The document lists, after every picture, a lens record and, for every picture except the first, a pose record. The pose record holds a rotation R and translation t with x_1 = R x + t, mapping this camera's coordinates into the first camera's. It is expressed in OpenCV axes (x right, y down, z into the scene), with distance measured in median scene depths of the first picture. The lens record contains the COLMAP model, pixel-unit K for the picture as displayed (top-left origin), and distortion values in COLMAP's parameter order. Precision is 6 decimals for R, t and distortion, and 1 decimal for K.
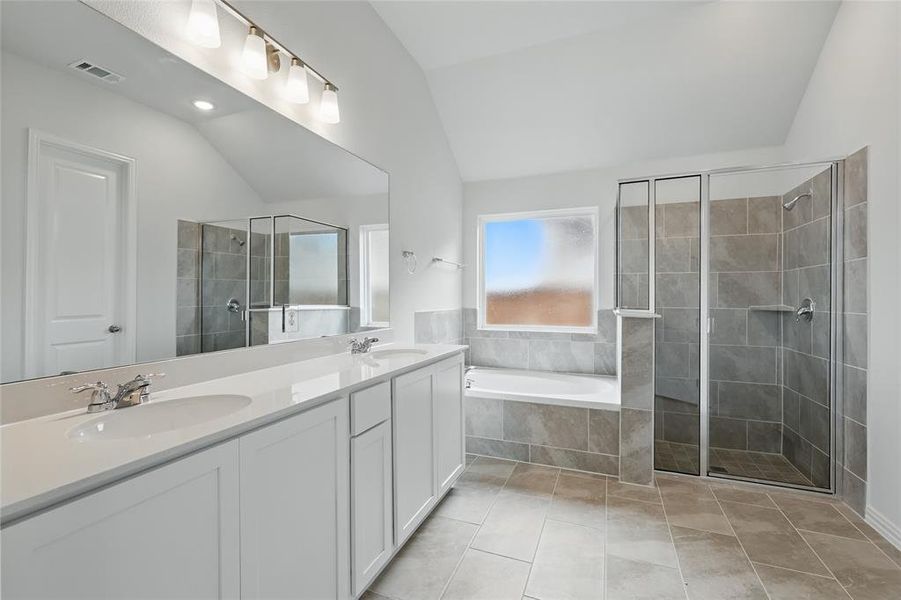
lens RADIAL K [[396.1, 0, 450.8], [0, 396.1, 296.6], [0, 0, 1]] dist [0.001930, 0.000682]
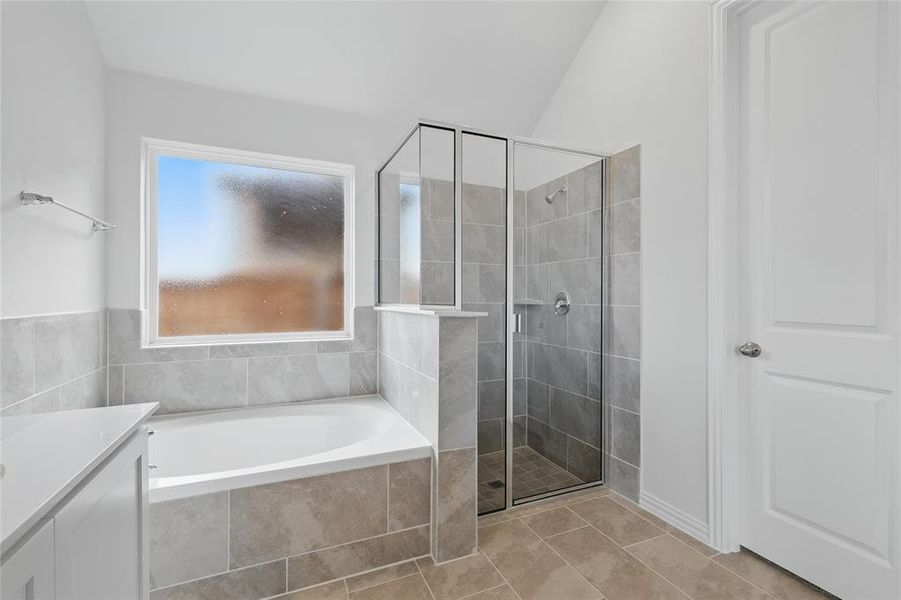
lens RADIAL K [[398.0, 0, 451.7], [0, 398.0, 296.4], [0, 0, 1]] dist [0.004497, 0.000031]
pose [[0.706597, 0.000373, 0.707616, -0.028511], [-0.004397, 0.999983, 0.003864, 0.012997], [-0.707602, -0.005841, 0.706587, 0.479641]]
